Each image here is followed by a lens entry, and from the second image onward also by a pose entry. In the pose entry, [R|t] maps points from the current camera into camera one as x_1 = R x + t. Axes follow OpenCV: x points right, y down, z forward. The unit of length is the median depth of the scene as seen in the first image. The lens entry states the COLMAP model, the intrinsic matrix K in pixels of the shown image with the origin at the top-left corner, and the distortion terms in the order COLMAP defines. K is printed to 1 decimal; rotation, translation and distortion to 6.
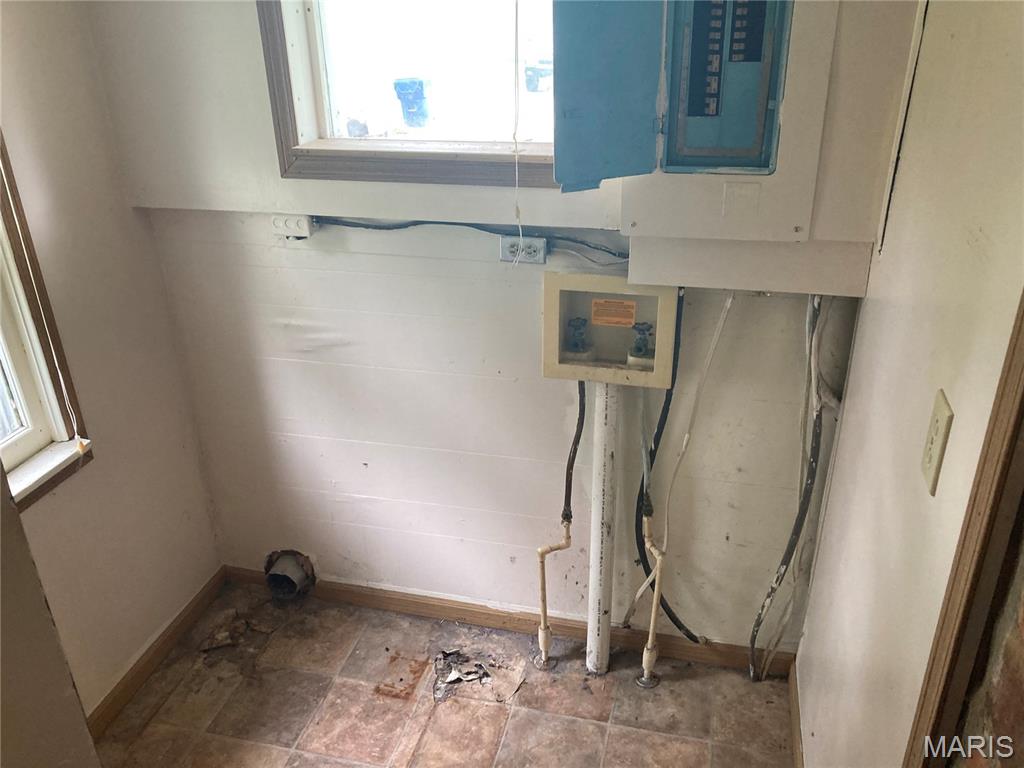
lens RADIAL K [[832.0, 0, 529.6], [0, 832.0, 382.3], [0, 0, 1]] dist [-0.011296, -0.005508]
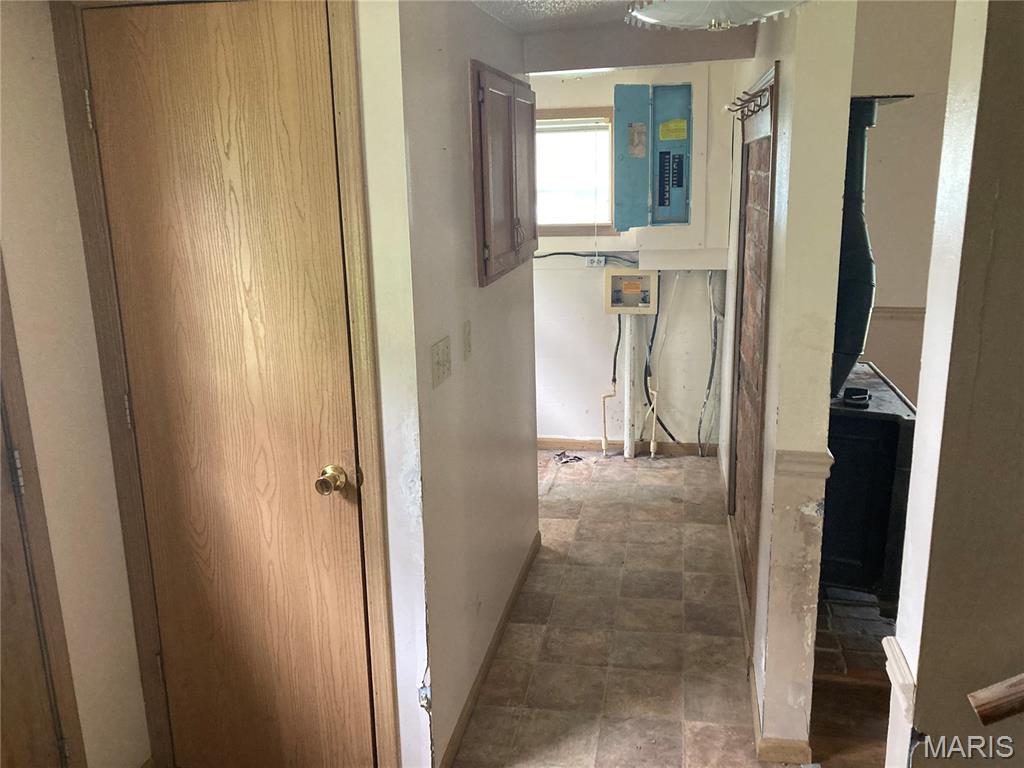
lens RADIAL K [[838.7, 0, 512.0], [0, 838.7, 384.0], [0, 0, 1]] dist [0.030659, -0.009831]
pose [[0.998990, -0.020825, 0.039810, -0.358456], [0.028651, 0.977819, -0.207482, 0.700756], [-0.034606, 0.208414, 0.977428, -1.362710]]
